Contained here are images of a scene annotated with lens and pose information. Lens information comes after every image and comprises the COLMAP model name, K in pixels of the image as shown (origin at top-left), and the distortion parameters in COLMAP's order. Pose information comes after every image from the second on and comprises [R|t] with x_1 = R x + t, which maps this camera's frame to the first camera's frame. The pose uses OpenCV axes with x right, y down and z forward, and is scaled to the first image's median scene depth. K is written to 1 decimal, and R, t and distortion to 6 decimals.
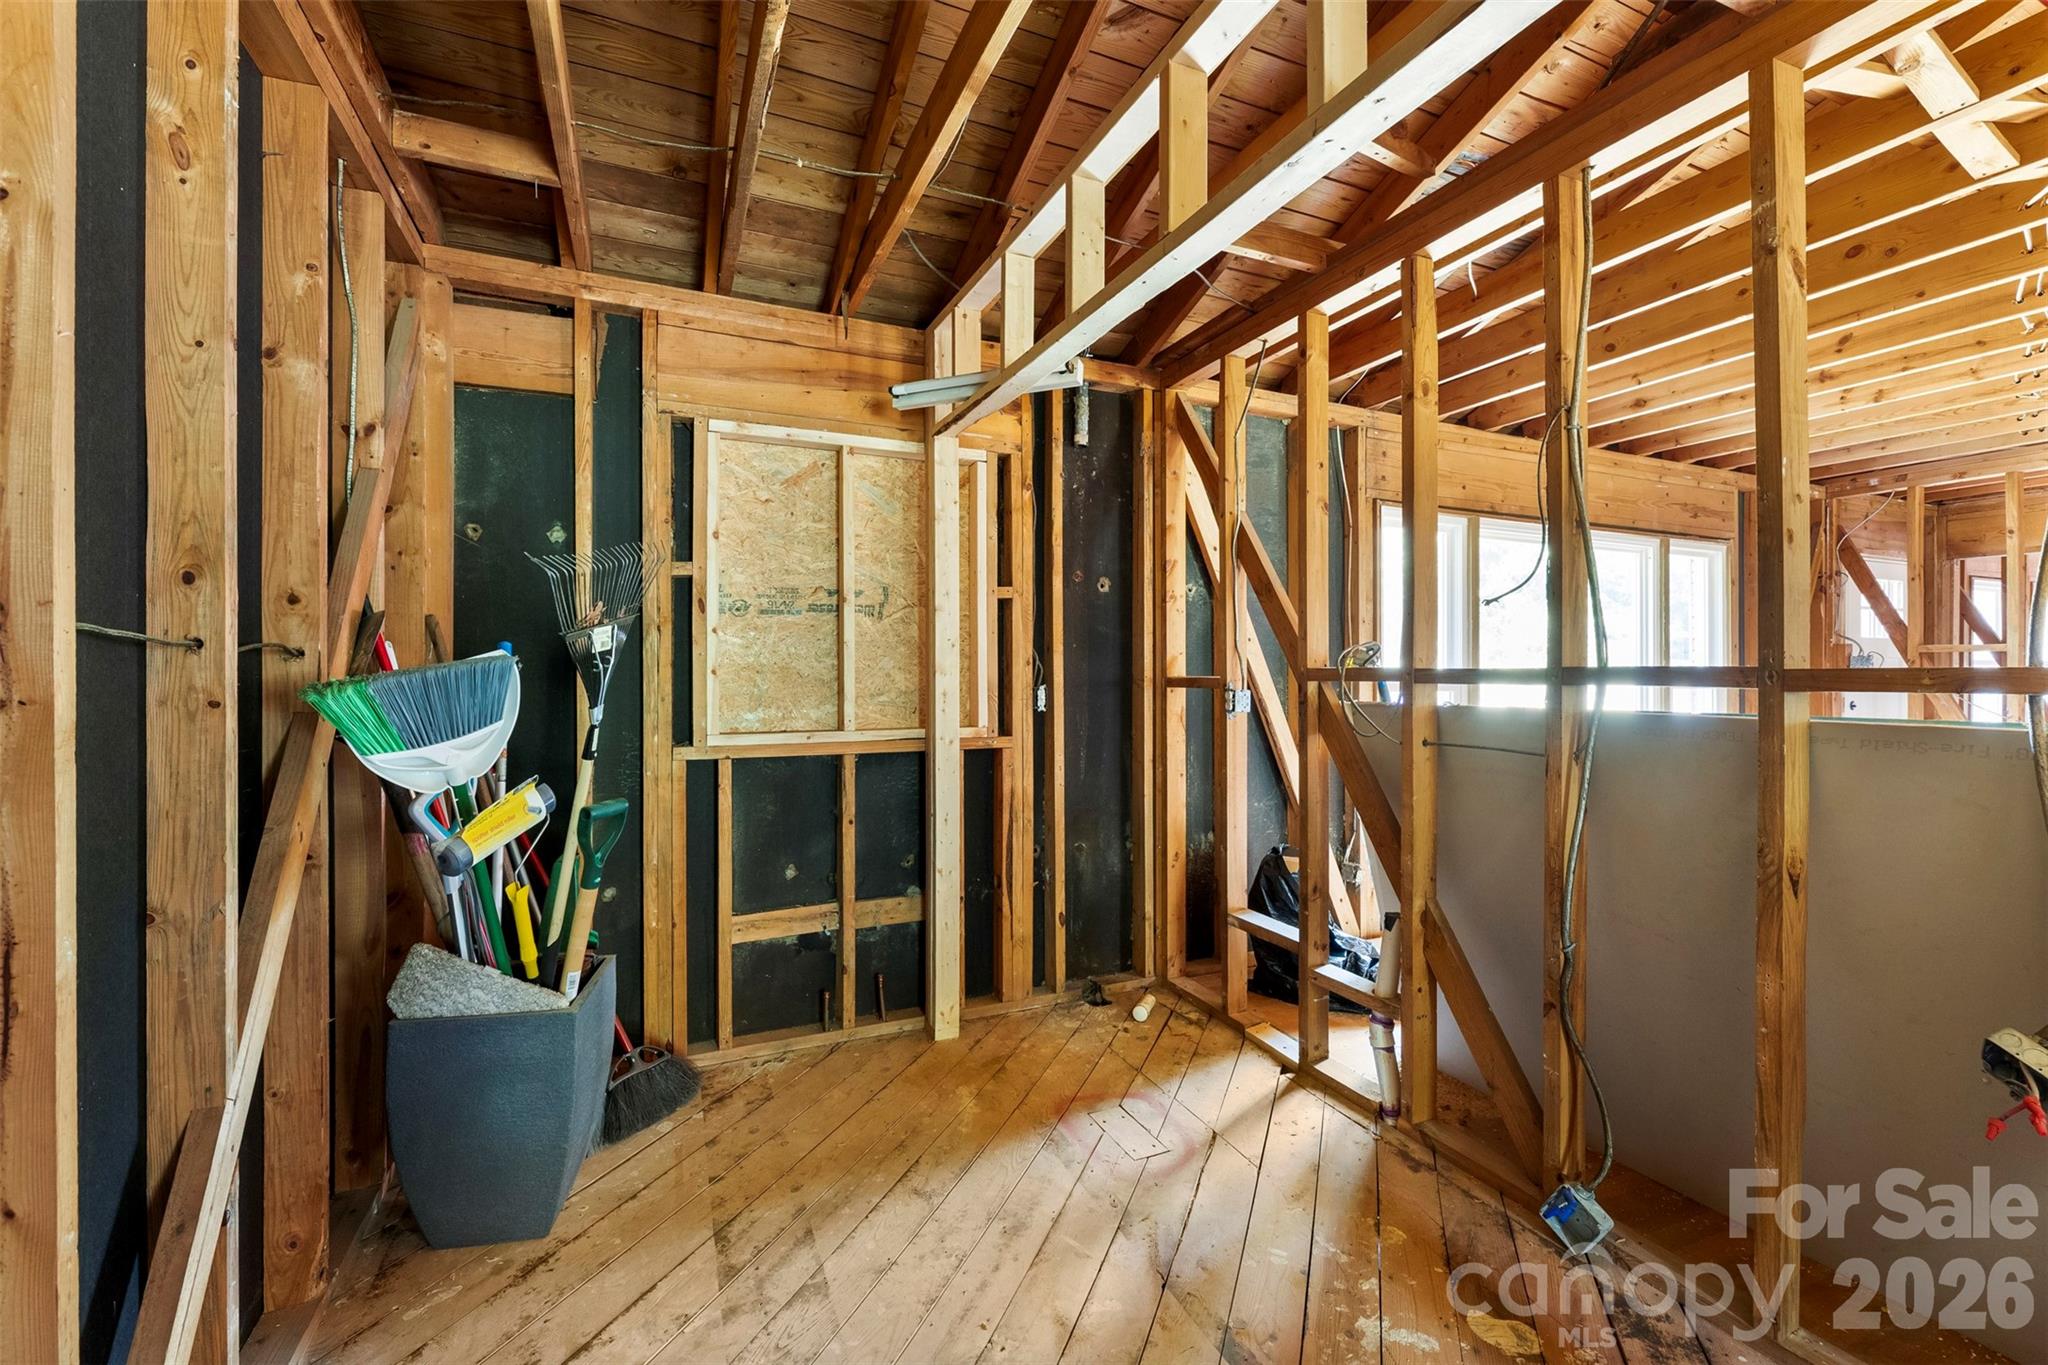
lens RADIAL K [[839.4, 0, 1019.2], [0, 839.4, 675.6], [0, 0, 1]] dist [-0.000558, 0.001276]
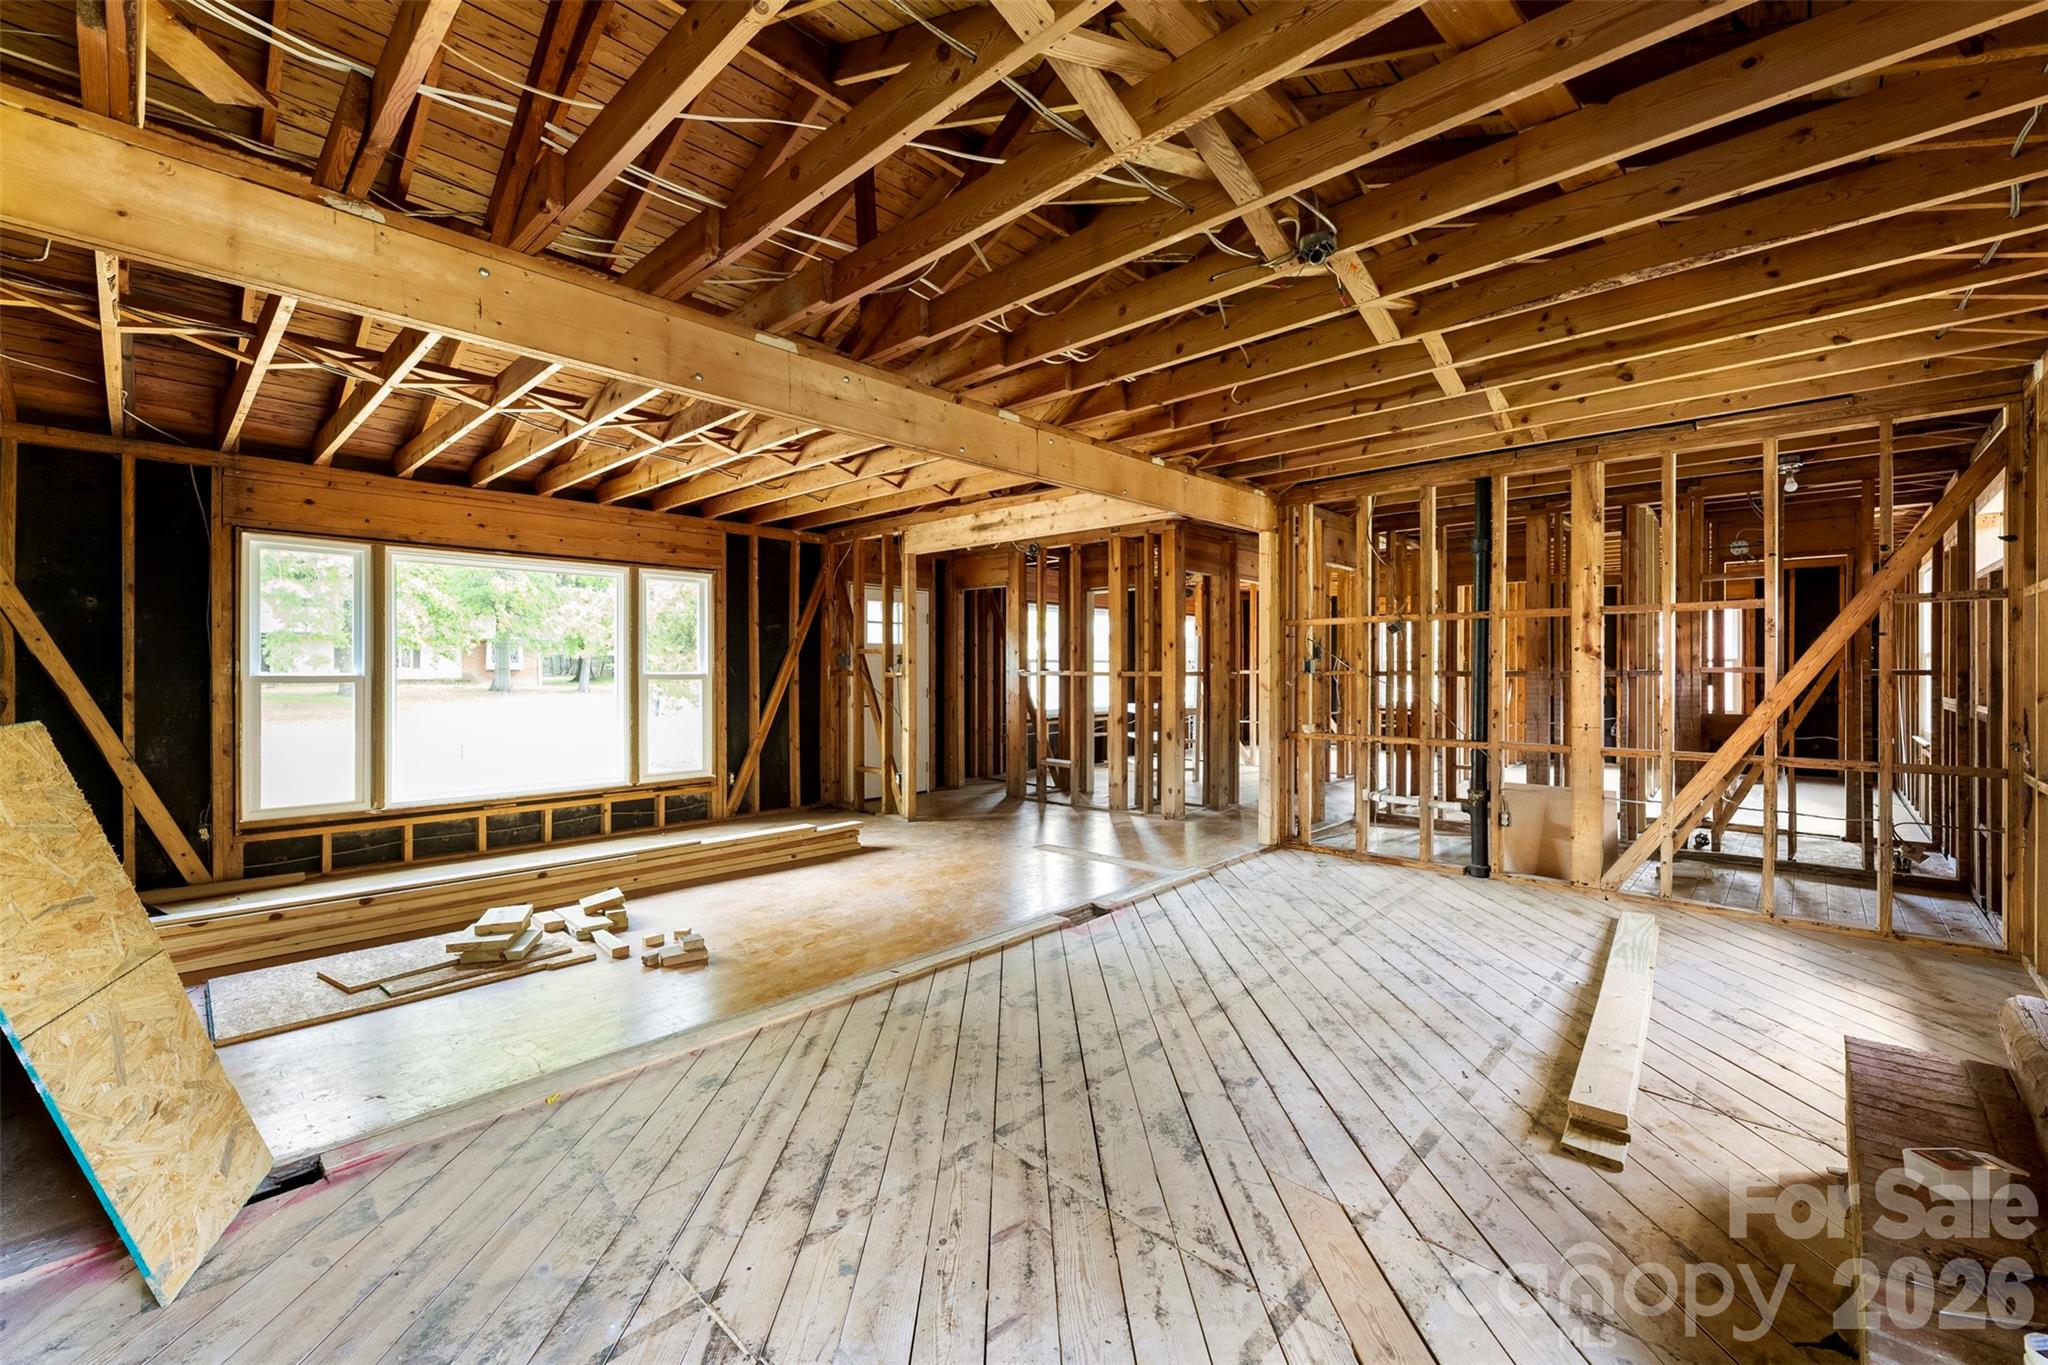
lens RADIAL K [[839.4, 0, 1009.2], [0, 839.4, 669.8], [0, 0, 1]] dist [-0.000558, 0.001276]
pose [[0.923761, 0.000763, 0.382968, 1.306456], [0.000182, 0.999997, -0.002431, 0.002524], [-0.382969, 0.002315, 0.923758, -0.736185]]
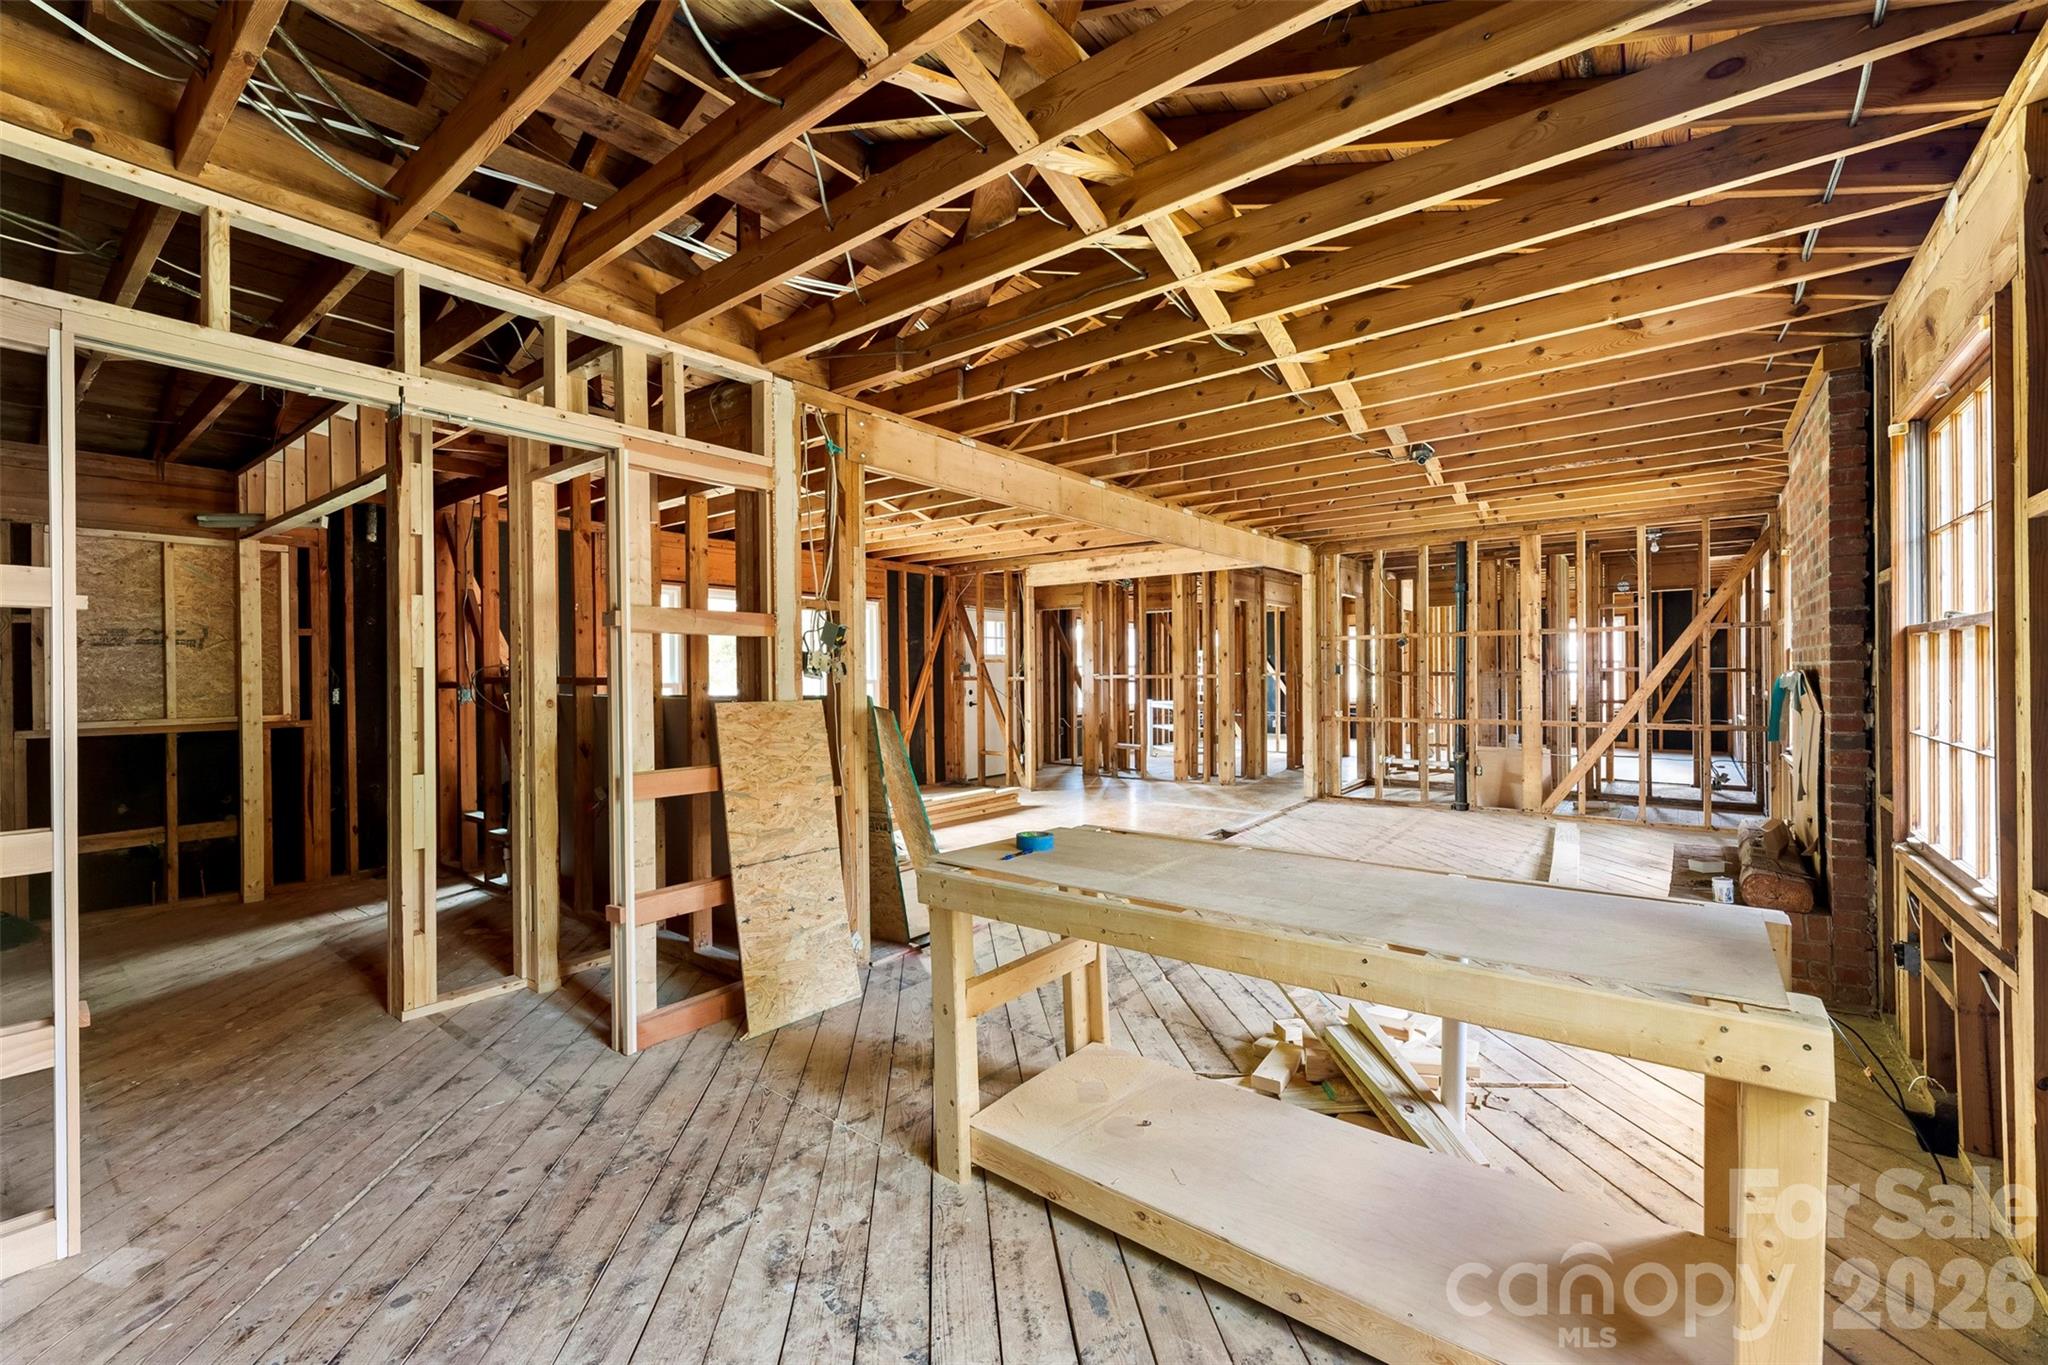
lens RADIAL K [[839.4, 0, 1013.8], [0, 839.4, 674.6], [0, 0, 1]] dist [-0.000558, 0.001276]
pose [[0.886229, -0.007790, 0.463183, 0.470831], [0.009594, 0.999953, -0.001538, -0.000226], [-0.463149, 0.005807, 0.886262, -1.147063]]
